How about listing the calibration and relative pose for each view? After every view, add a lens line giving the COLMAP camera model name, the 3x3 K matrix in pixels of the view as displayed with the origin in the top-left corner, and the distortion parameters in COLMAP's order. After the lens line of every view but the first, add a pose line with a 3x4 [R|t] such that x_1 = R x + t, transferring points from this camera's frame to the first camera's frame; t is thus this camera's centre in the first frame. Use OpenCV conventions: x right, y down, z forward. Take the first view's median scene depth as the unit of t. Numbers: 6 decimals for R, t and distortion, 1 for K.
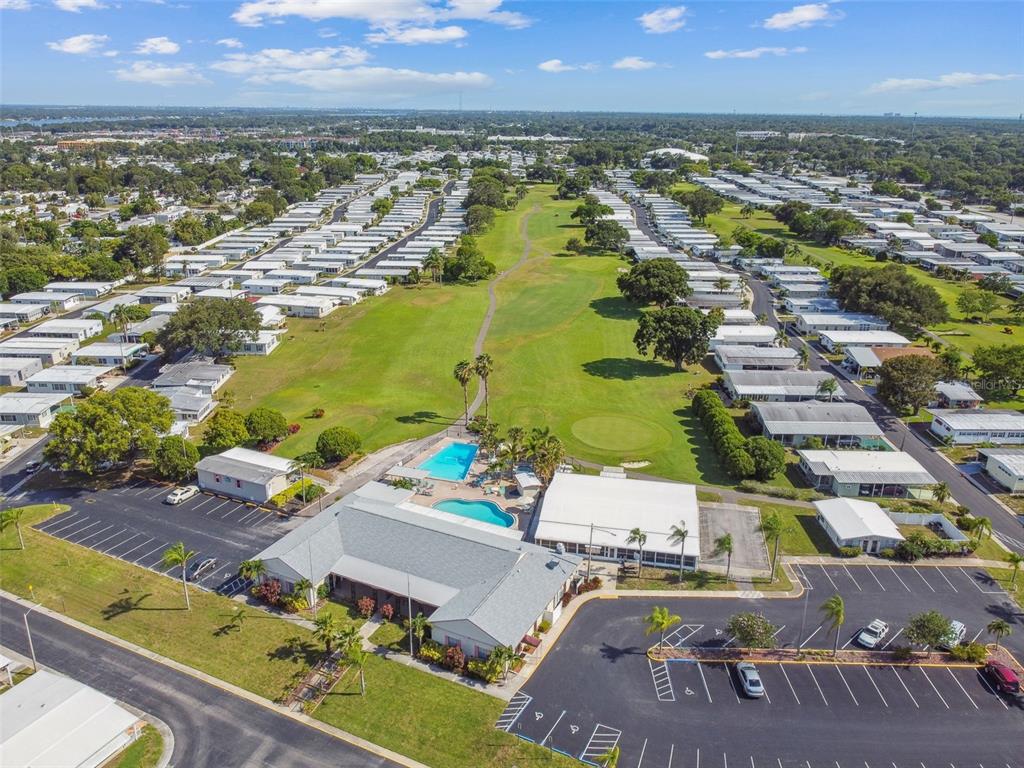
lens RADIAL K [[803.5, 0, 512.0], [0, 803.5, 384.0], [0, 0, 1]] dist [-0.004583, -0.001339]
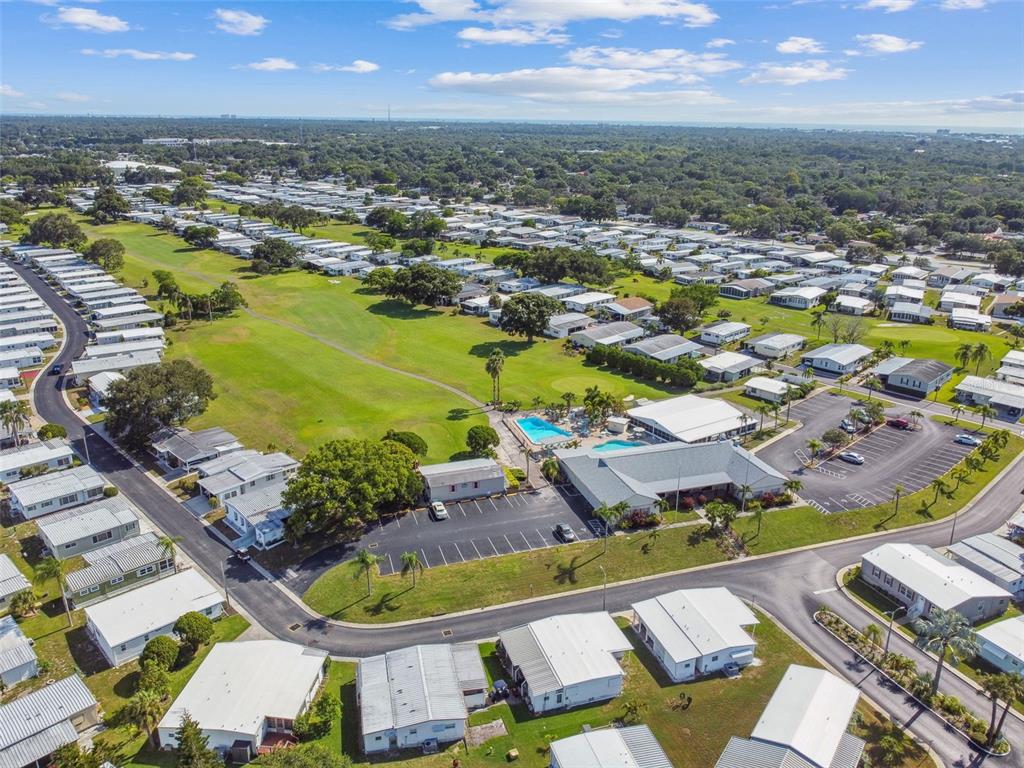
lens RADIAL K [[803.5, 0, 512.0], [0, 803.5, 384.0], [0, 0, 1]] dist [-0.004583, -0.001339]
pose [[0.697419, -0.227794, 0.679498, -0.913557], [0.225630, 0.969715, 0.093505, -0.101367], [-0.680219, 0.088103, 0.727695, 0.075257]]
